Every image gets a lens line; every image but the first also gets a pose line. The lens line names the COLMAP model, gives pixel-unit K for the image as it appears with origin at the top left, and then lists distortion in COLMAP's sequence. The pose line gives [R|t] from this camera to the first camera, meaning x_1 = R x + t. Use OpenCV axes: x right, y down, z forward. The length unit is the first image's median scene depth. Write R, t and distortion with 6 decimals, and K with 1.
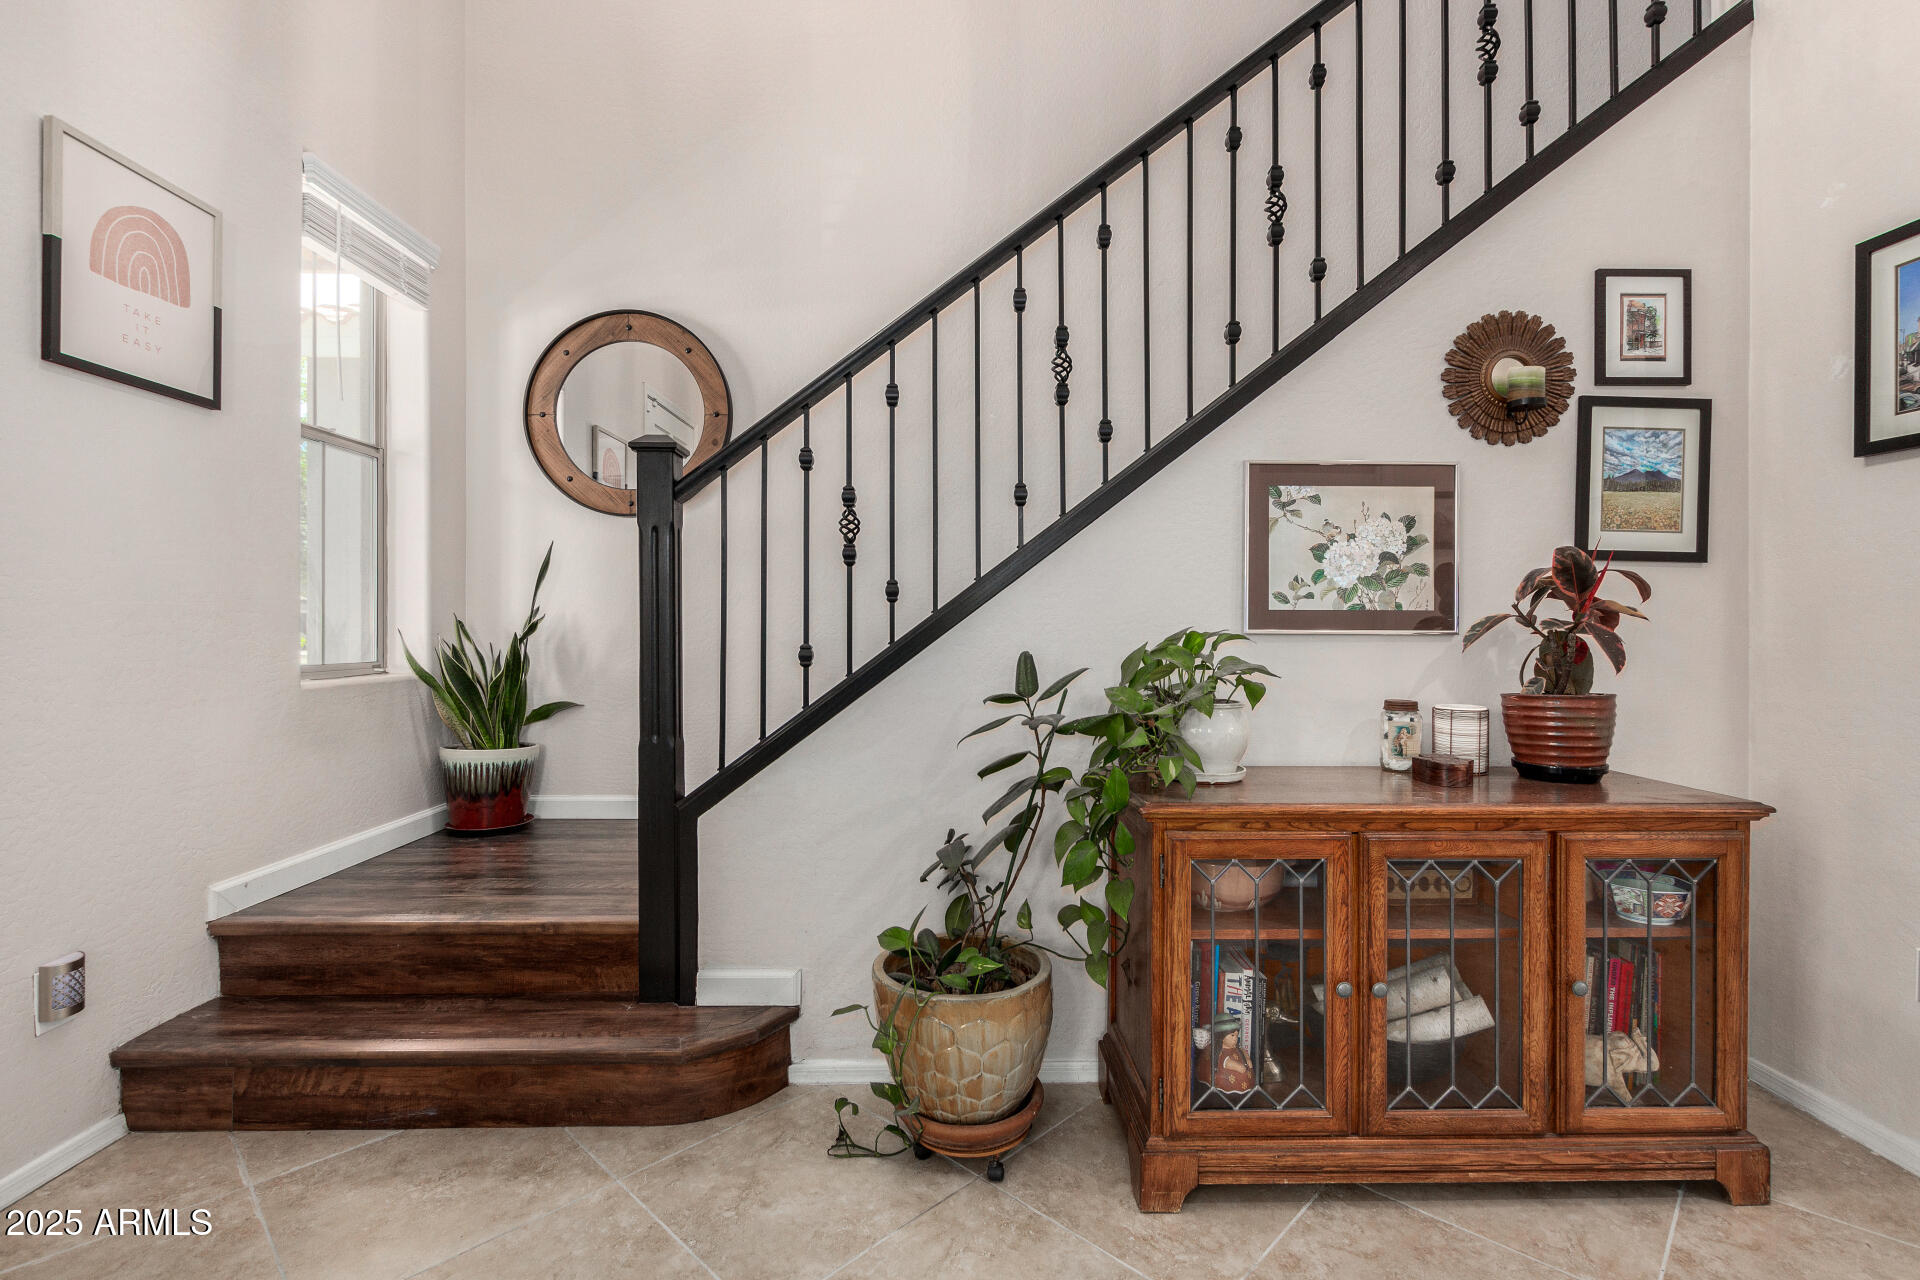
lens RADIAL K [[873.0, 0, 969.8], [0, 873.0, 633.6], [0, 0, 1]] dist [0.011155, -0.005252]
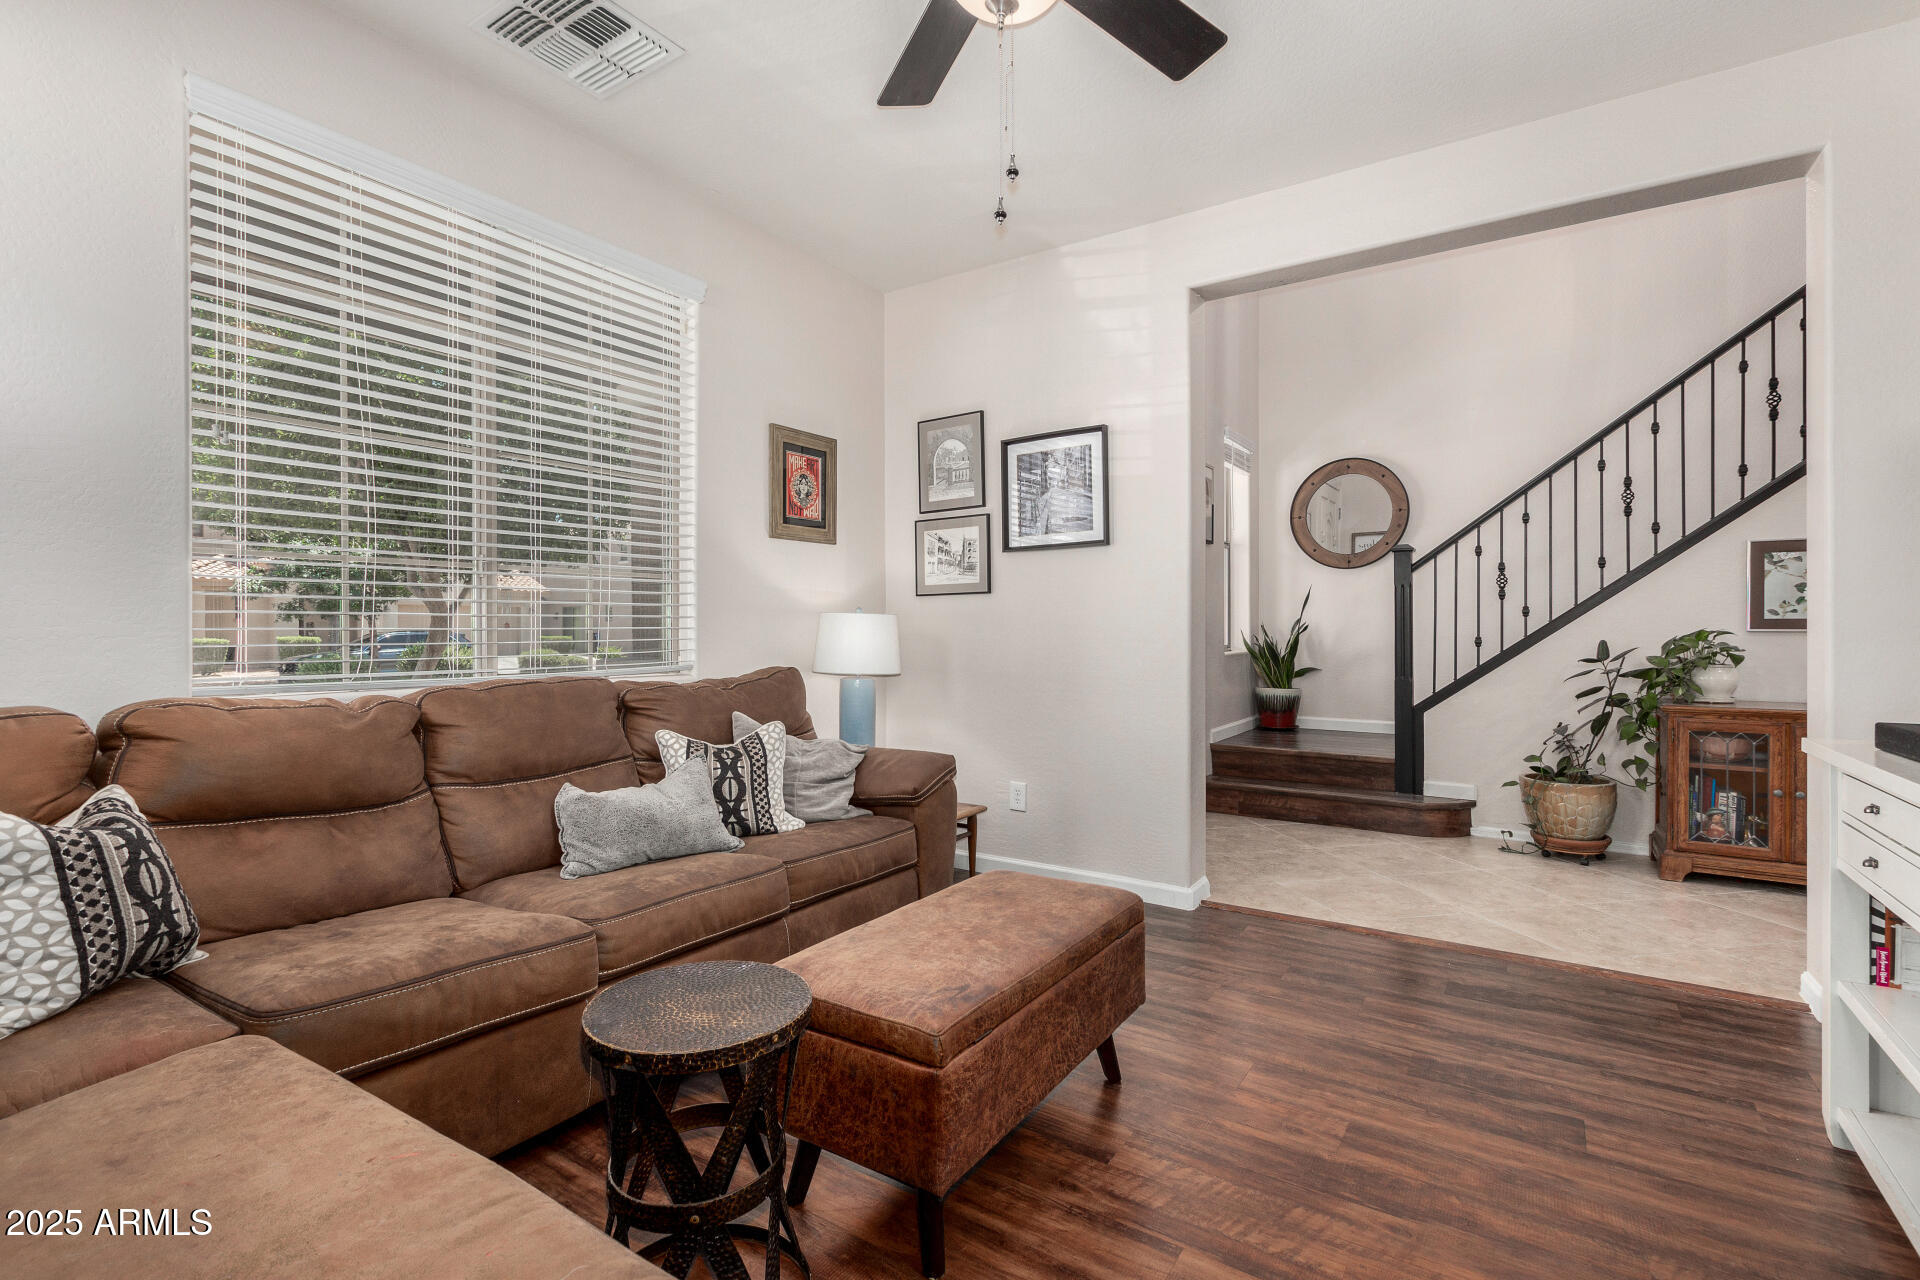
lens RADIAL K [[873.0, 0, 968.0], [0, 873.0, 635.3], [0, 0, 1]] dist [0.011155, -0.005252]
pose [[0.823829, 0.001907, -0.566835, 0.000224], [0.000138, 0.999994, 0.003565, 0.001773], [0.566838, -0.003015, 0.823824, -1.538583]]
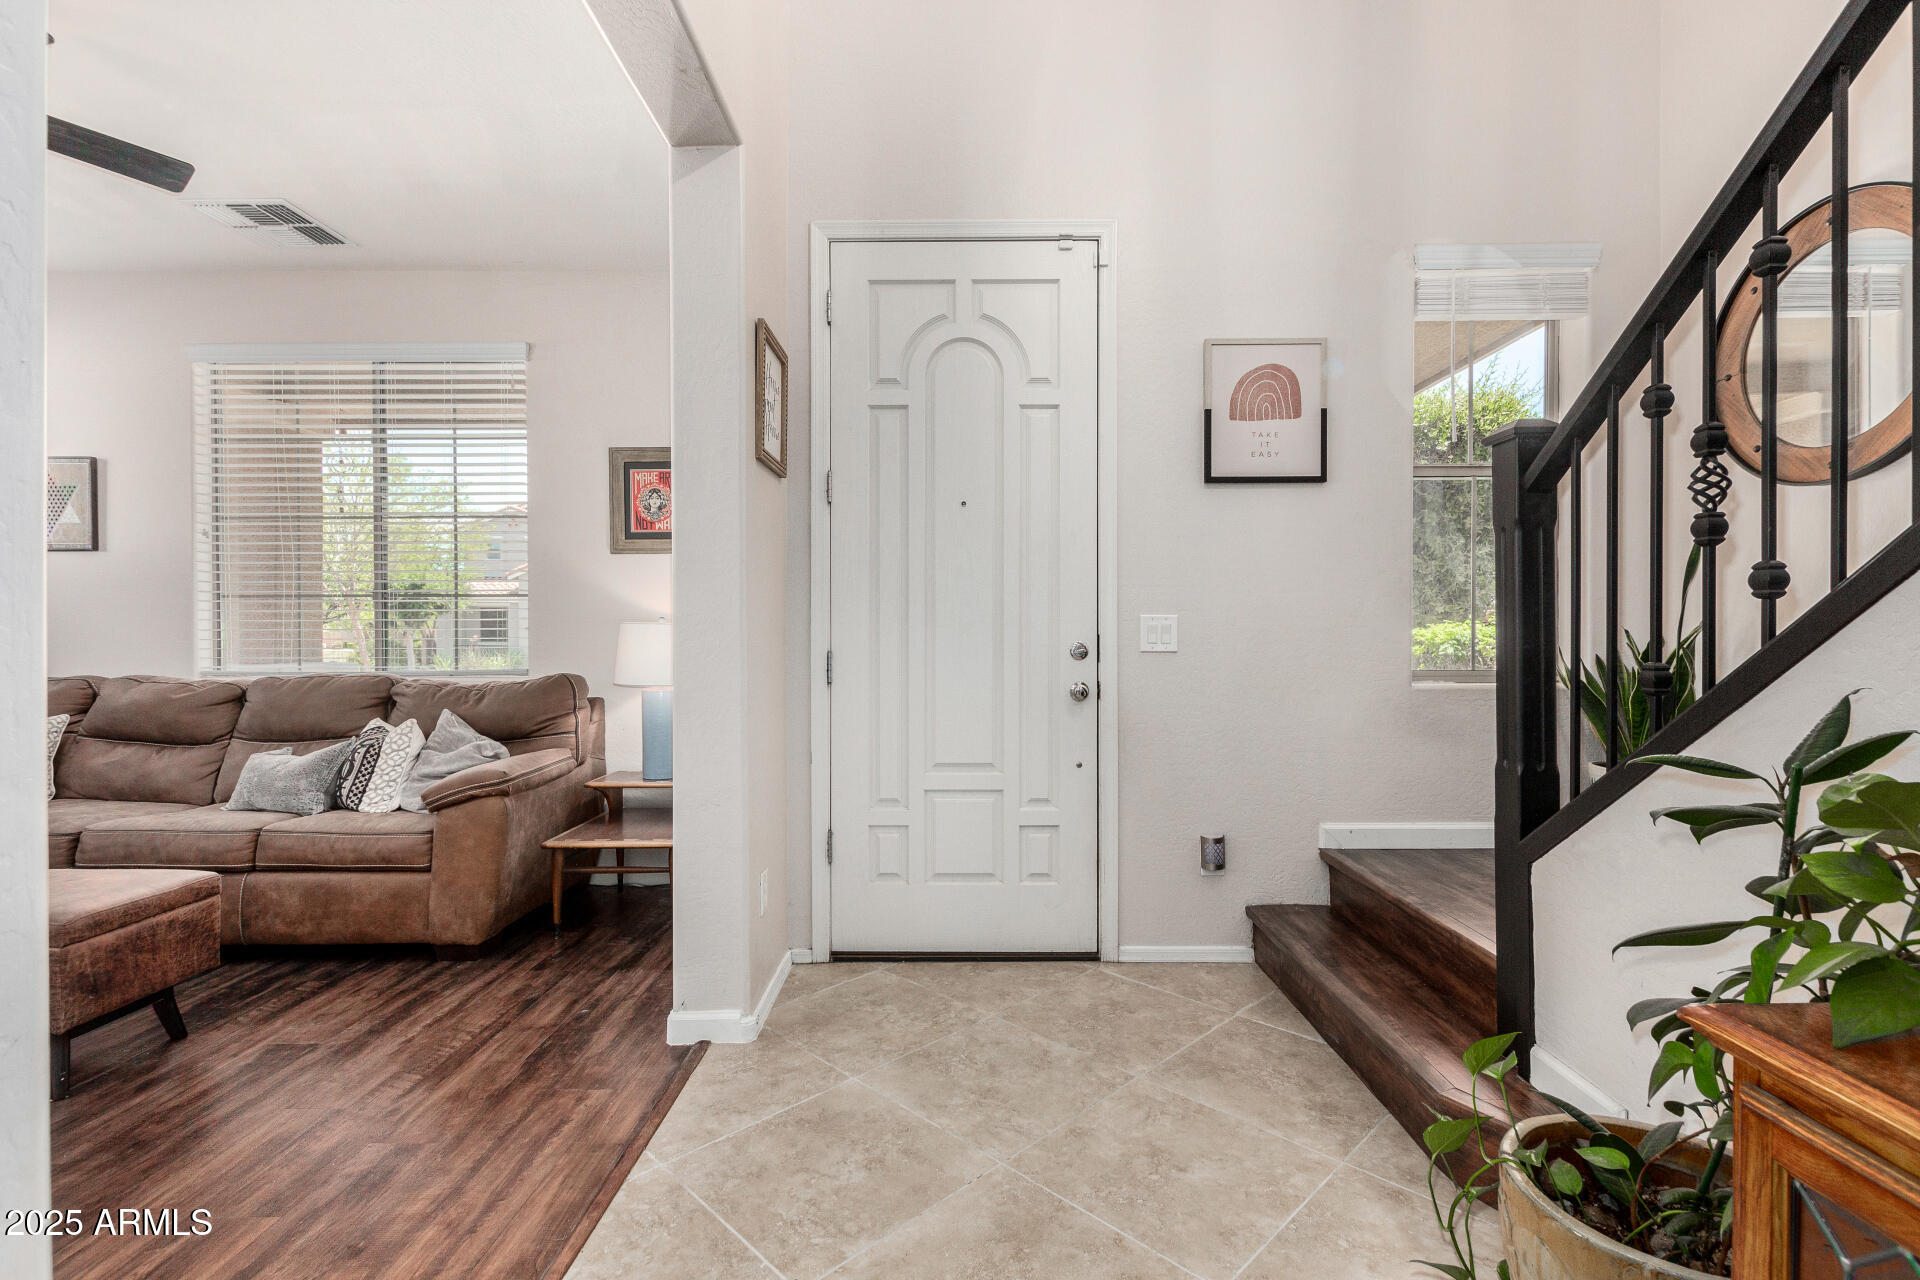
lens RADIAL K [[873.0, 0, 962.4], [0, 873.0, 642.8], [0, 0, 1]] dist [0.011155, -0.005252]
pose [[-0.022857, 0.006962, -0.999715, 0.549529], [-0.000975, 0.999975, 0.006986, -0.009593], [0.999738, 0.001134, -0.022850, 0.465484]]
